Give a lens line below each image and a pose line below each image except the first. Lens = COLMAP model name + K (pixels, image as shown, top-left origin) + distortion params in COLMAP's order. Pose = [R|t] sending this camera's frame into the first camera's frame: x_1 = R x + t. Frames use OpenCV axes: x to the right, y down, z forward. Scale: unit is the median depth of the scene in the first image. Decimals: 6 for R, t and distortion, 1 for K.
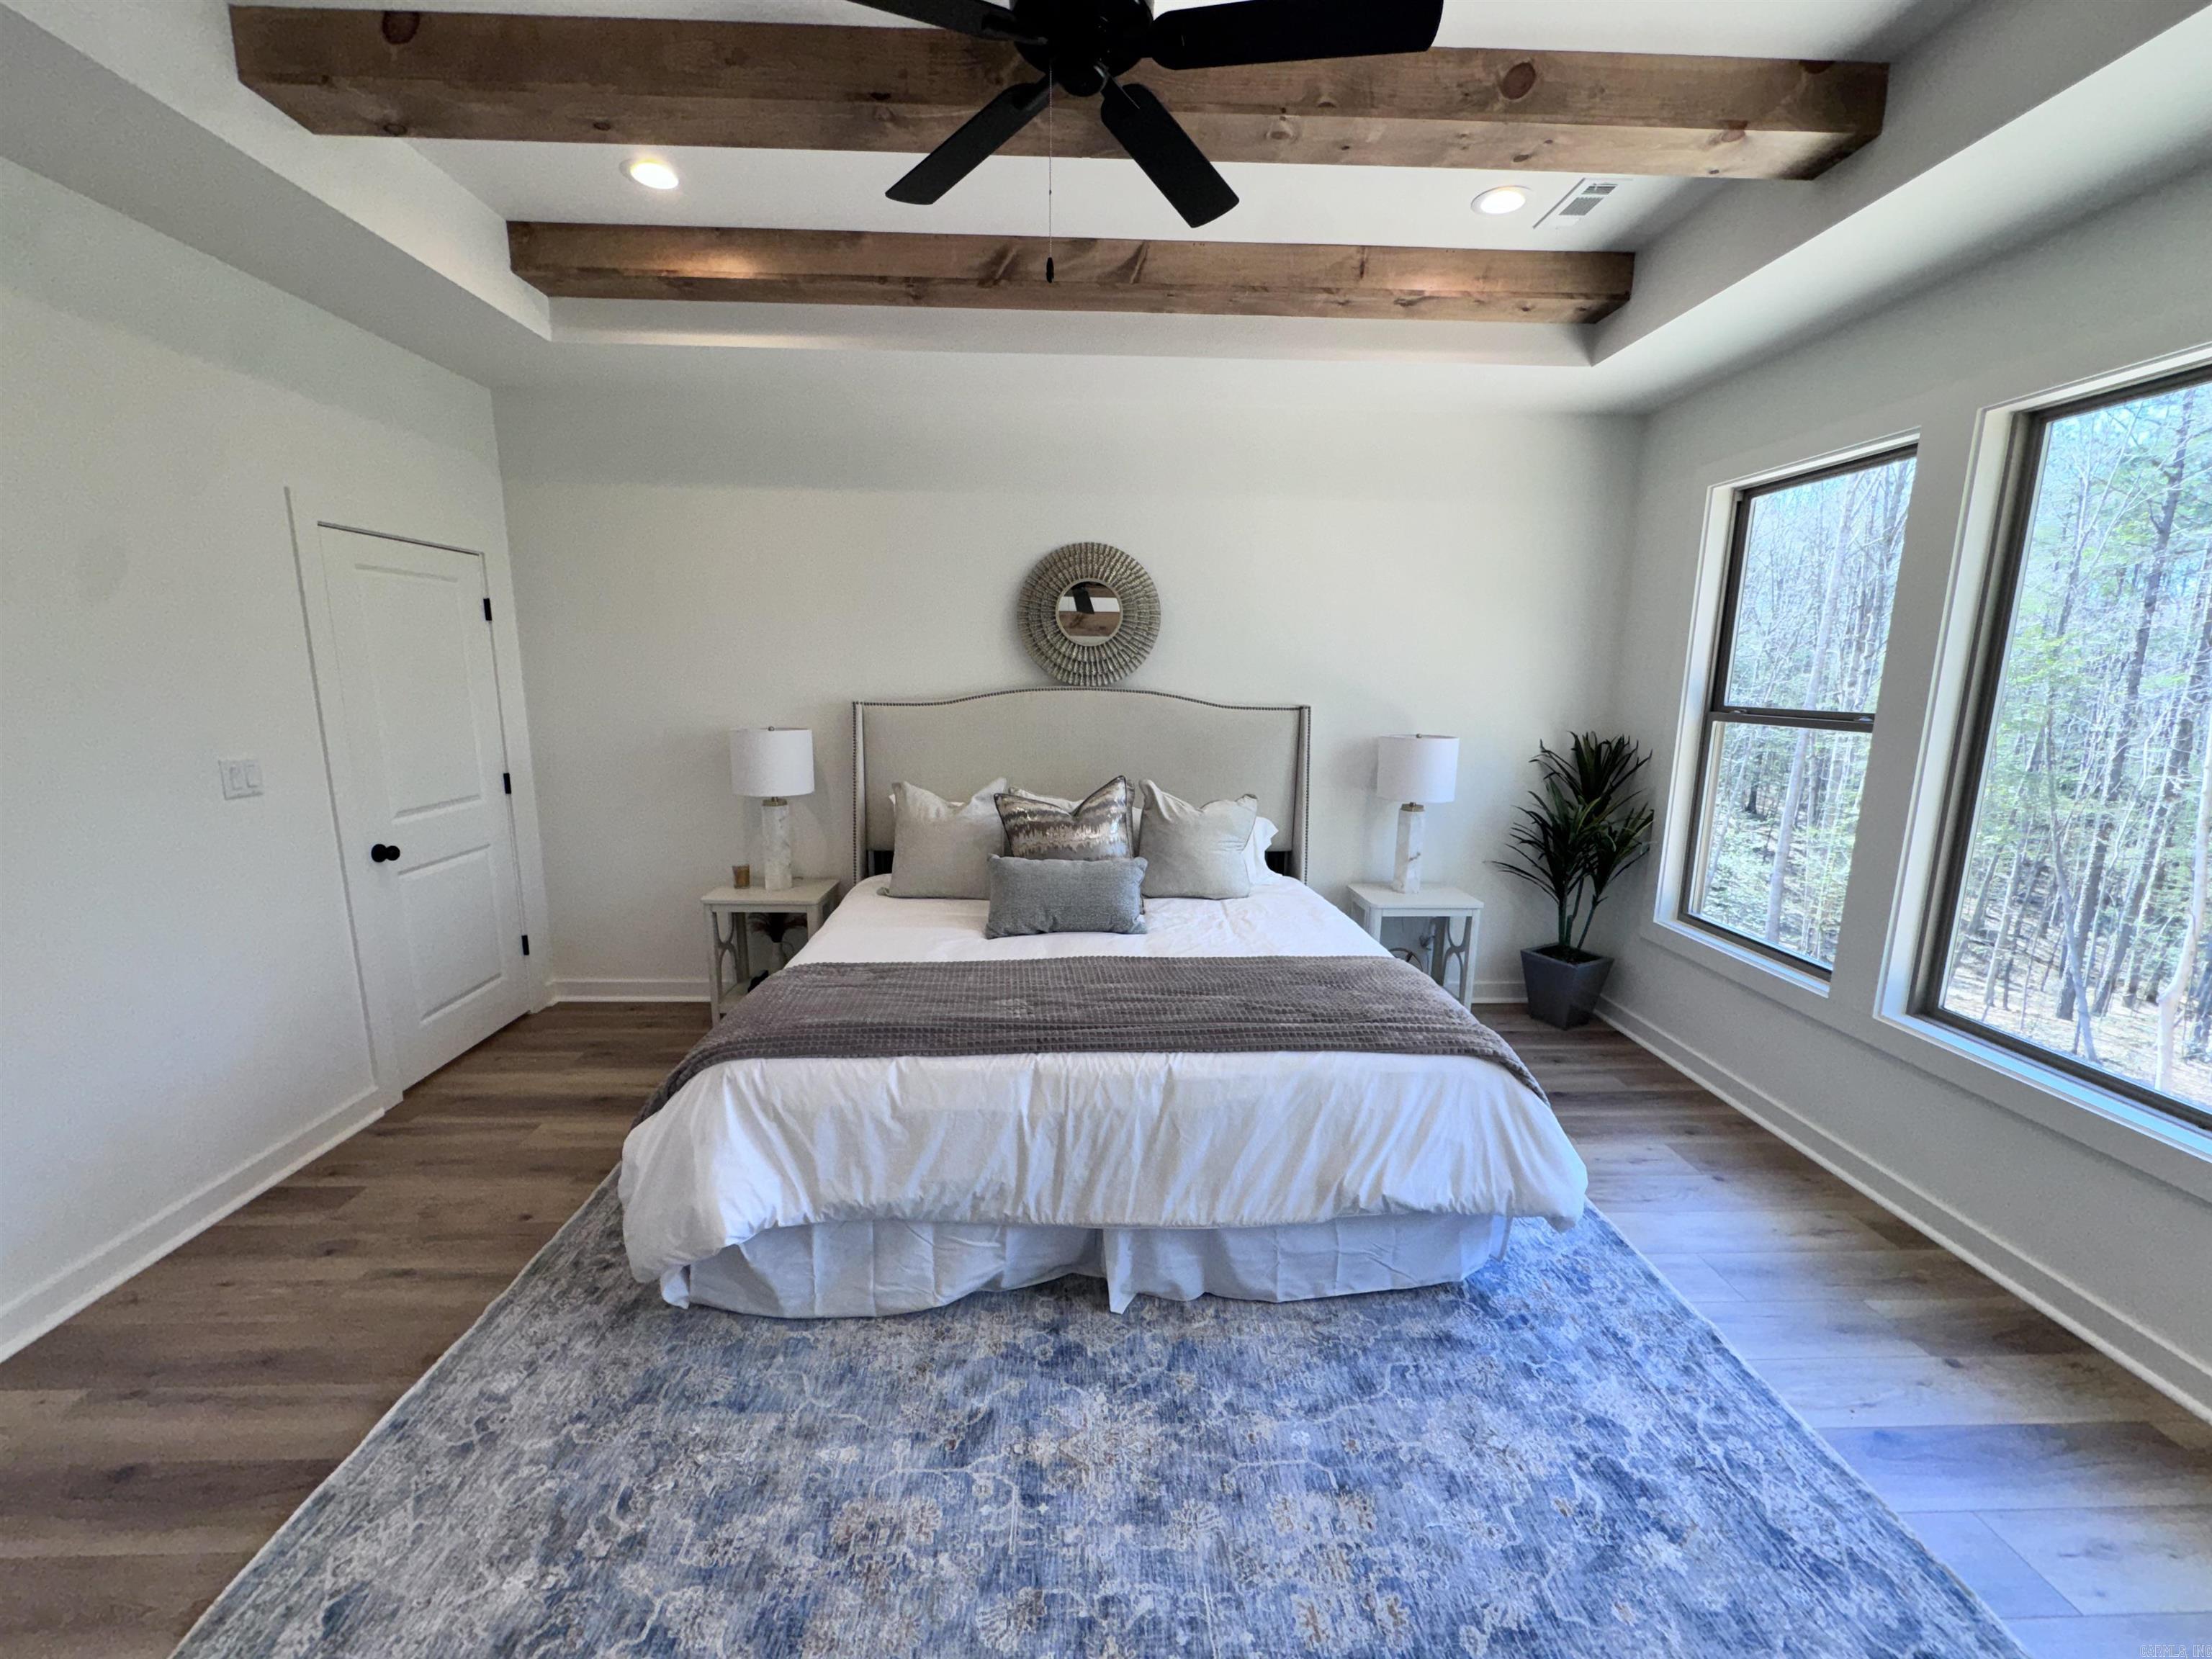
lens RADIAL K [[879.9, 0, 1111.0], [0, 879.9, 829.2], [0, 0, 1]] dist [-0.001891, 0.000091]
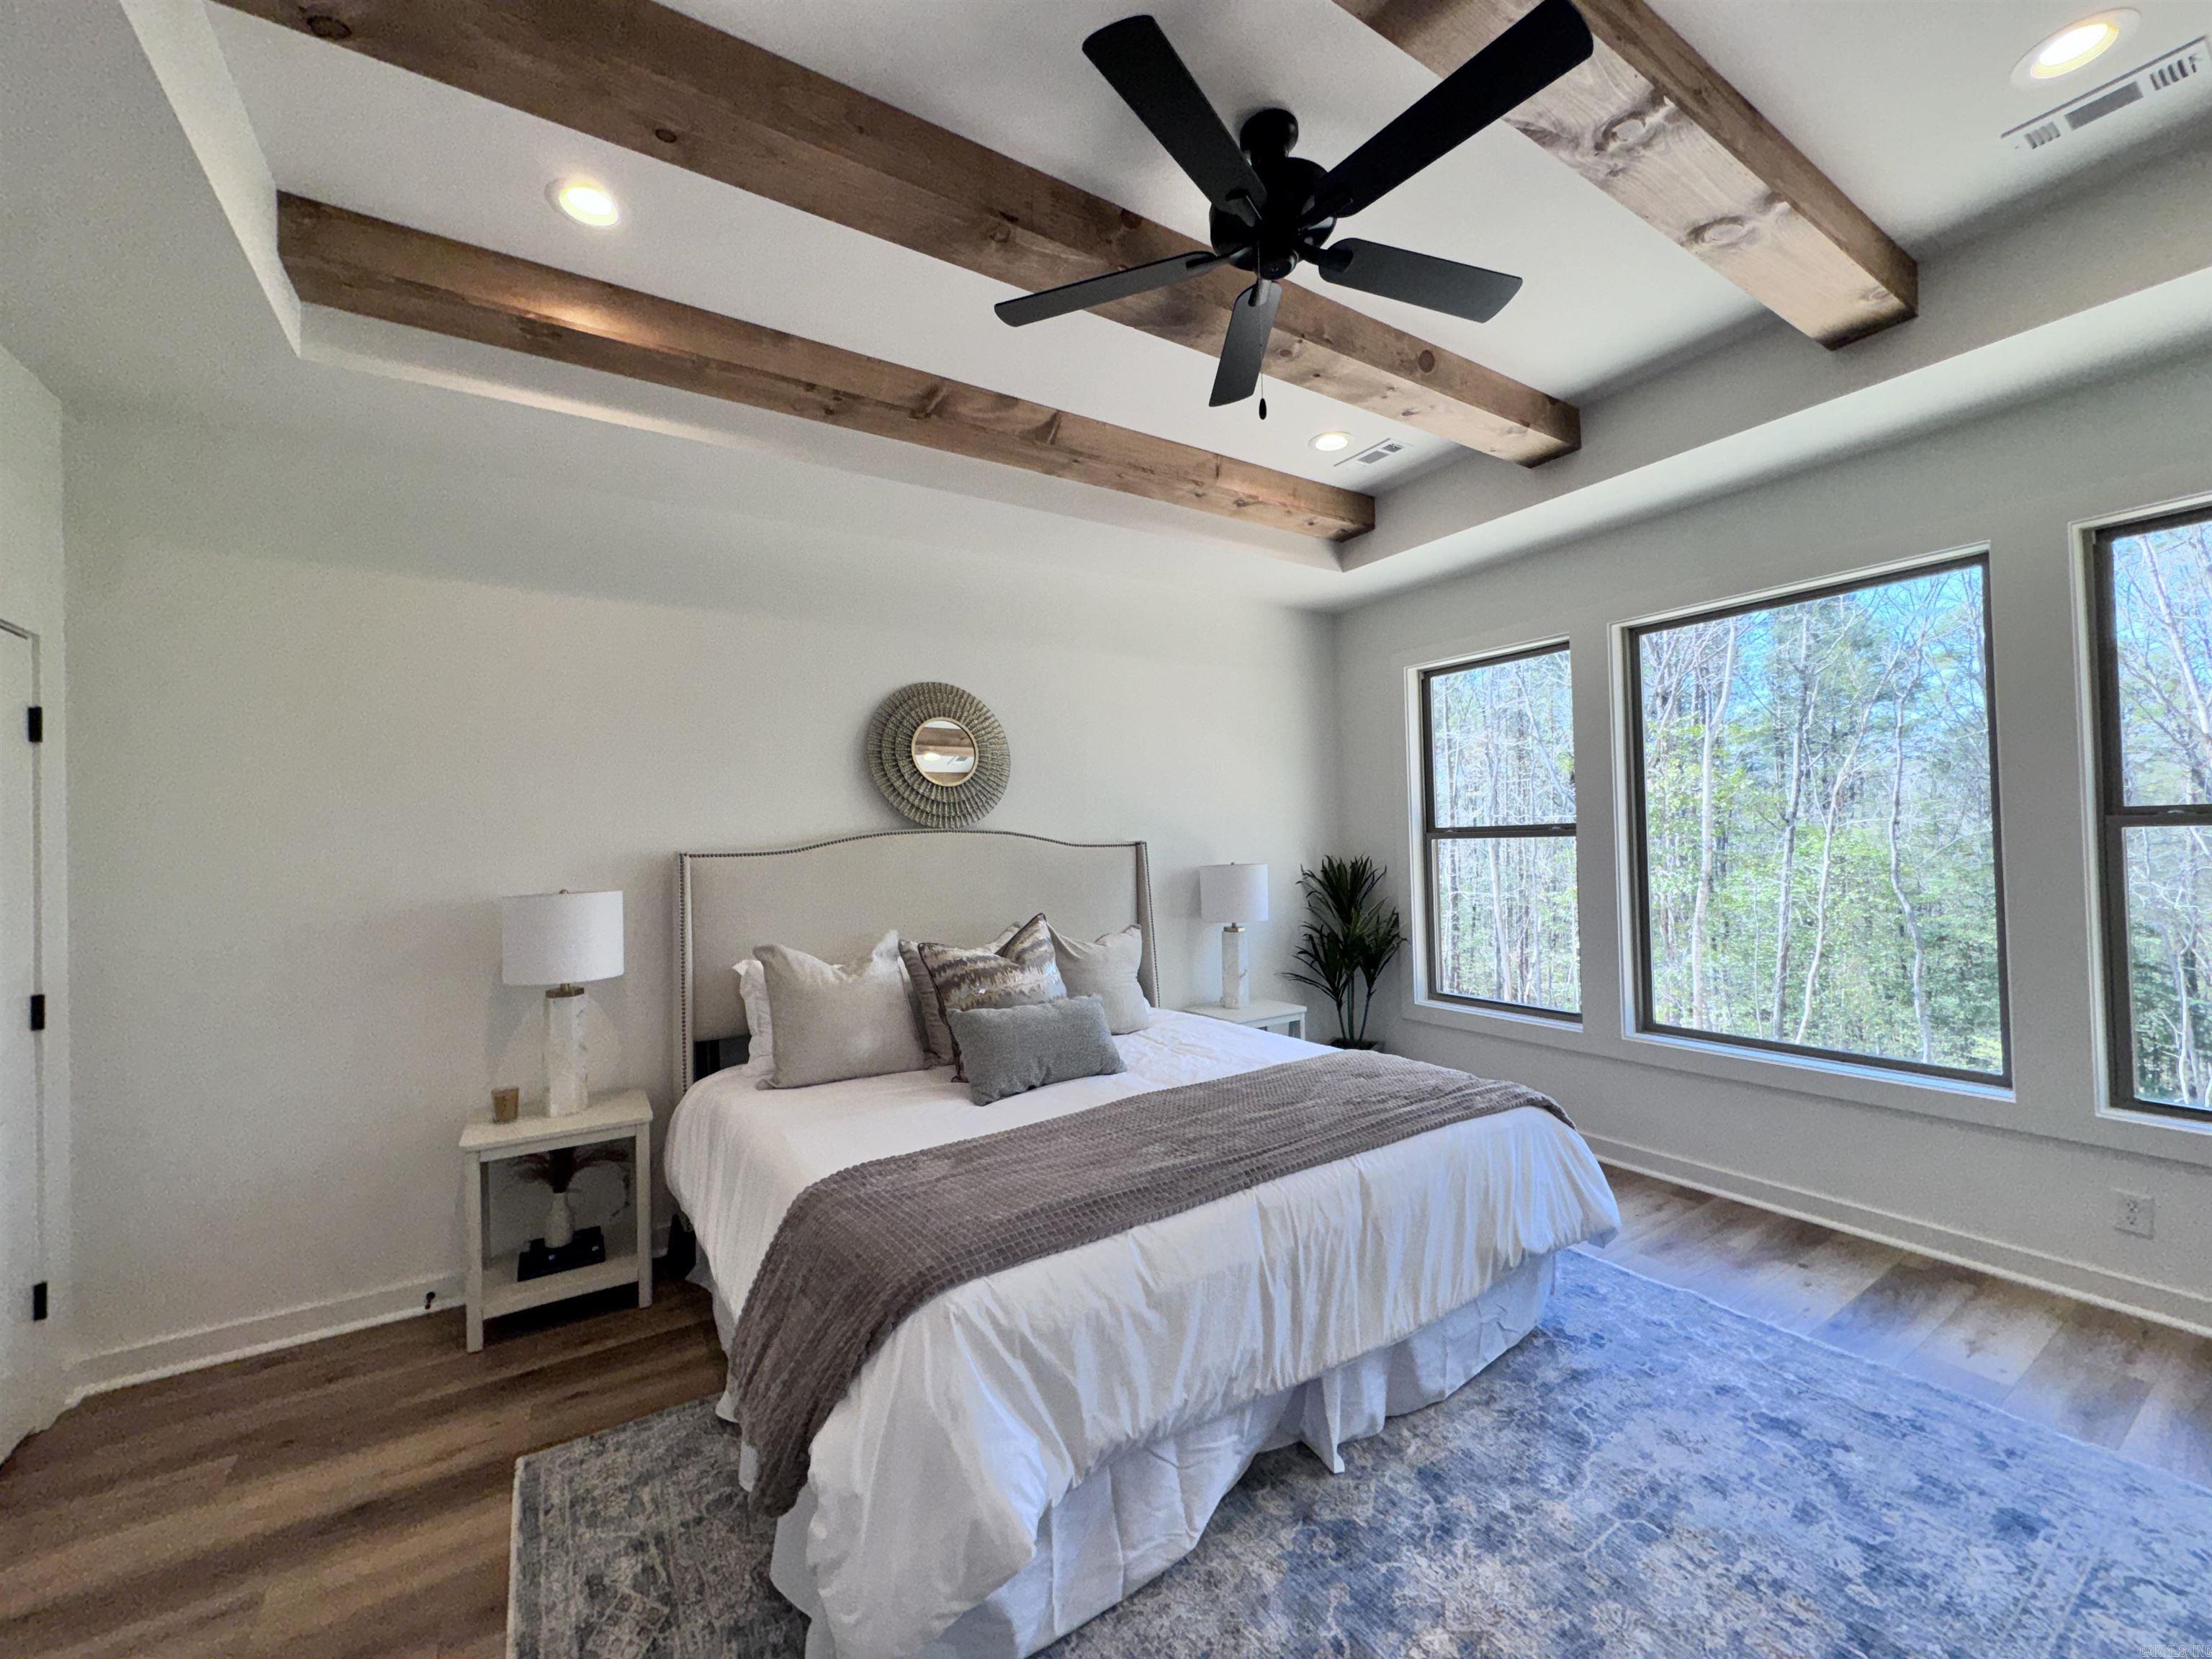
lens RADIAL K [[879.9, 0, 1099.2], [0, 879.9, 830.2], [0, 0, 1]] dist [-0.001891, 0.000091]
pose [[0.859811, -0.025139, 0.509993, -0.552847], [0.124437, 0.978990, -0.161535, 0.017031], [-0.495217, 0.202352, 0.844875, 0.193642]]
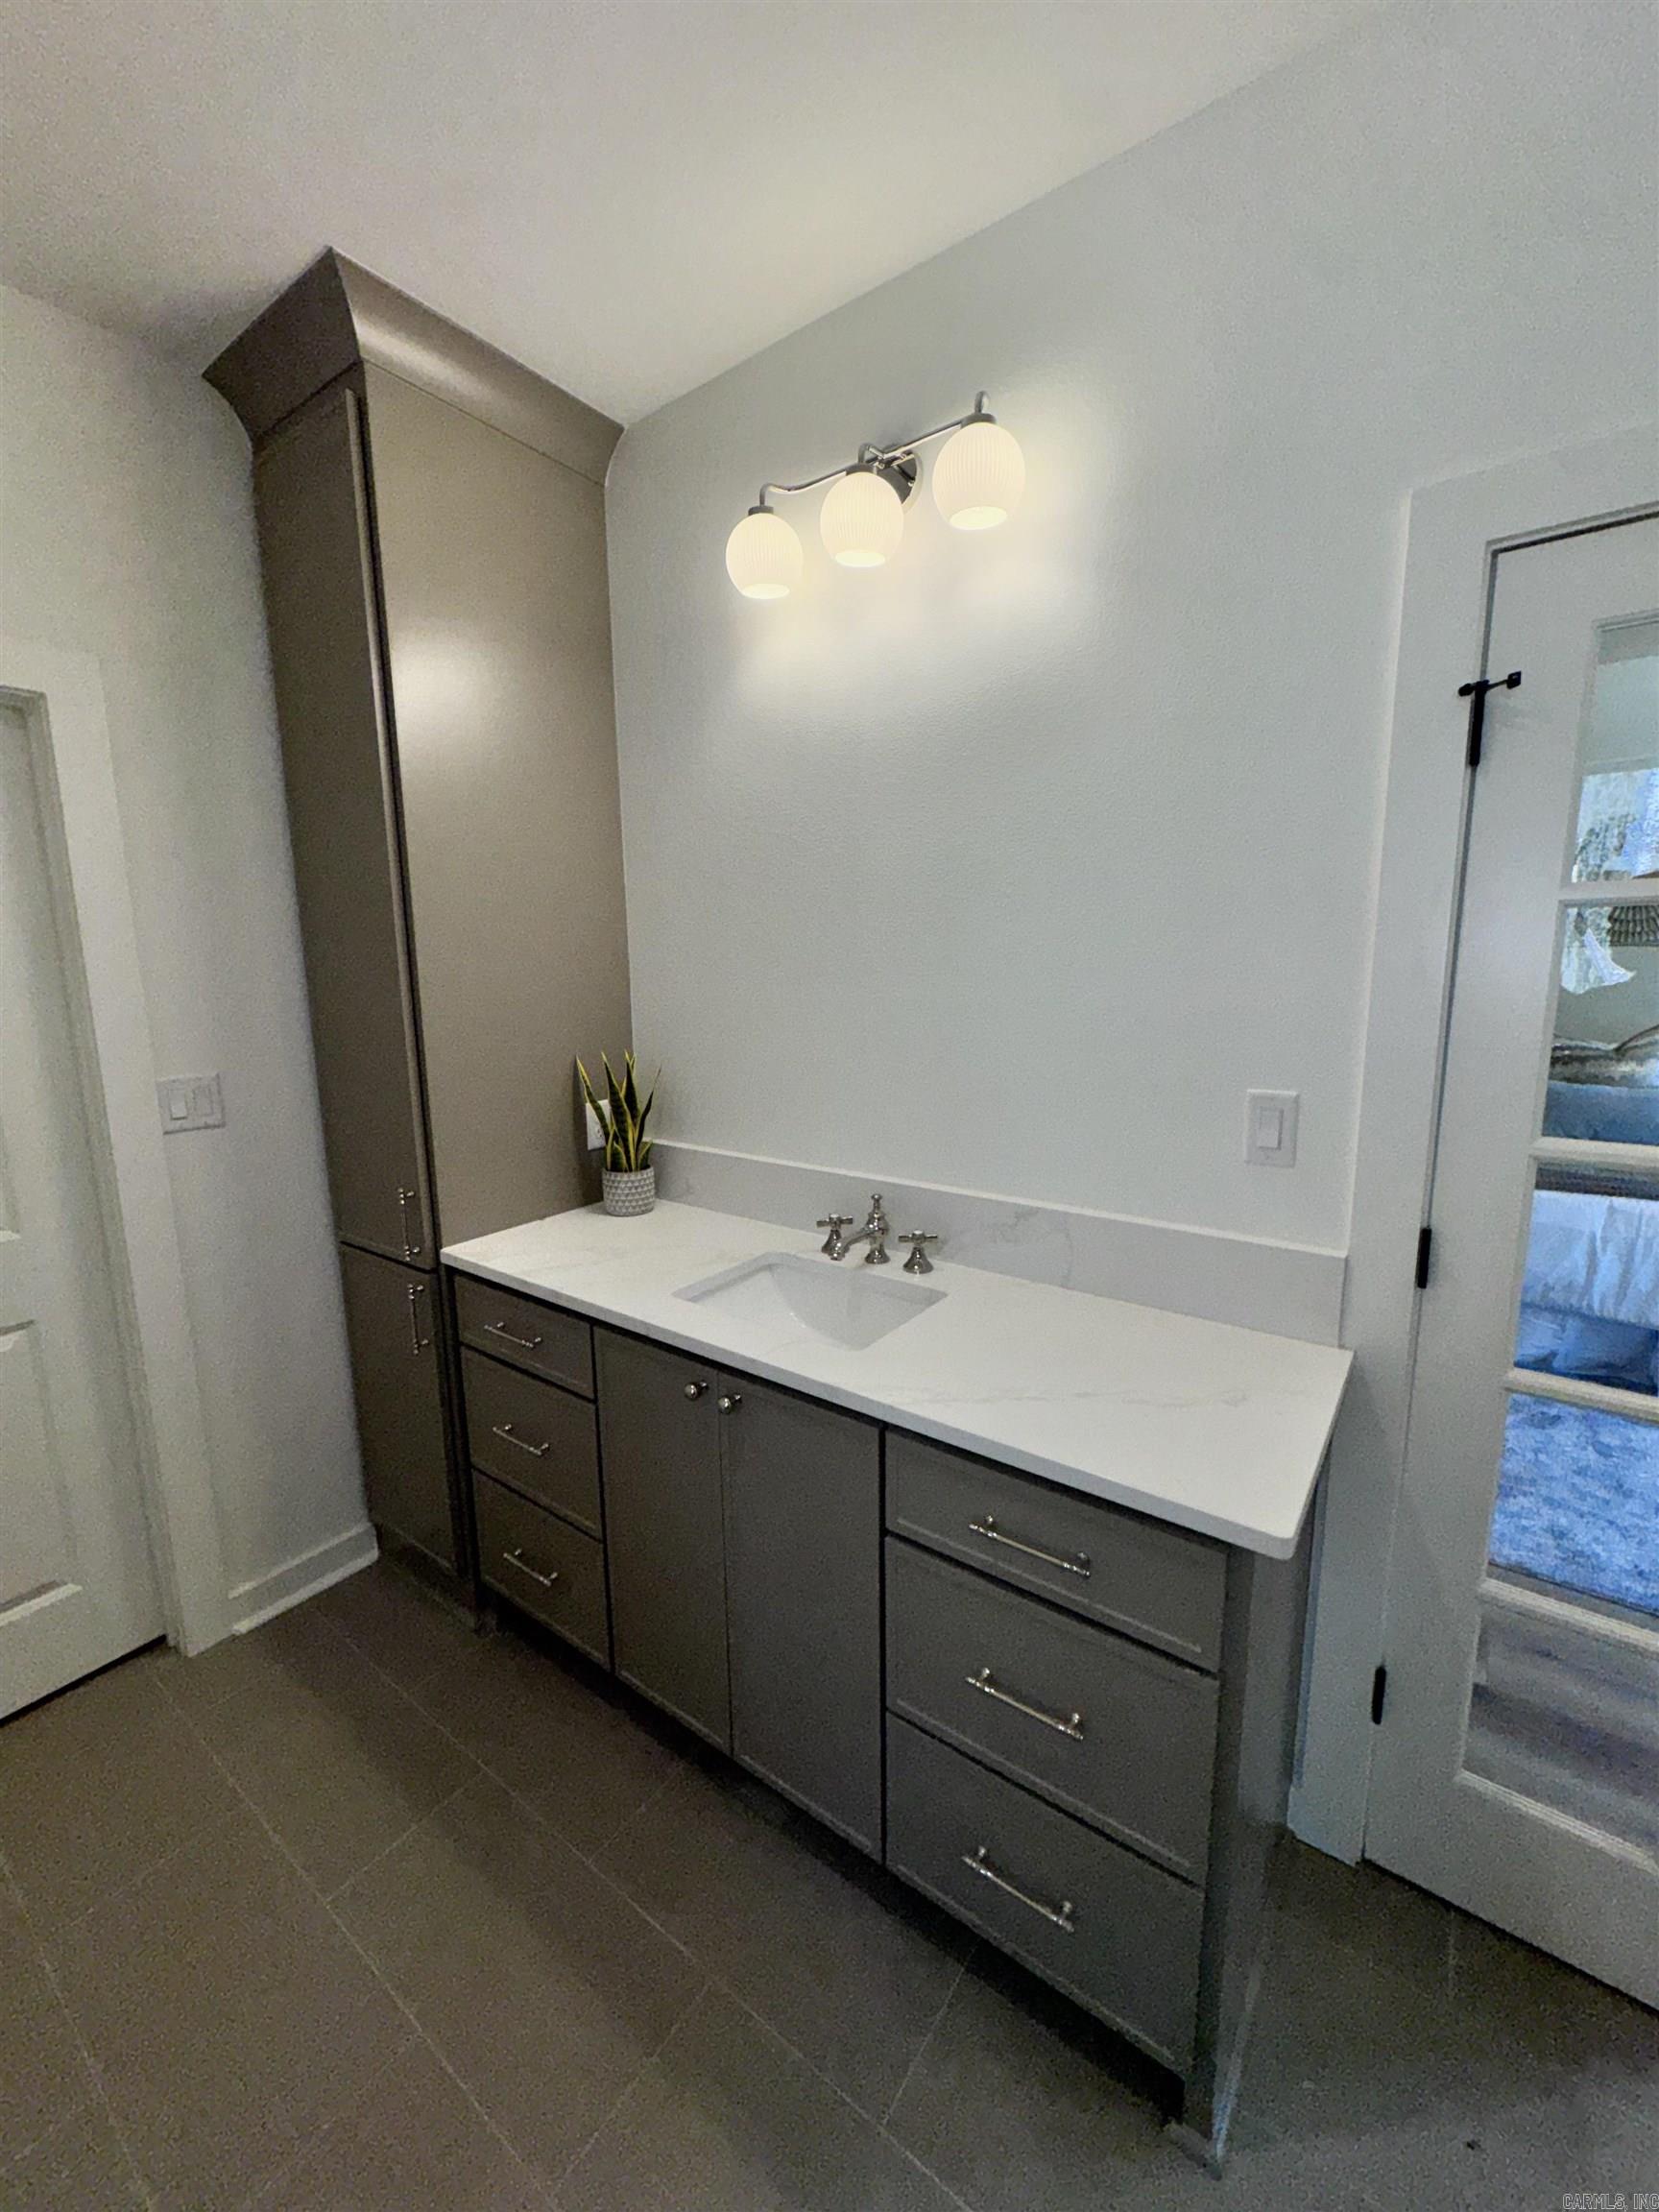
lens RADIAL K [[879.9, 0, 834.6], [0, 879.9, 1115.0], [0, 0, 1]] dist [-0.001891, 0.000091]
pose [[0.782290, 0.085643, -0.616999, -0.164345], [-0.086432, 0.995846, 0.028643, 0.160427], [0.616889, 0.030921, 0.786442, -0.704942]]
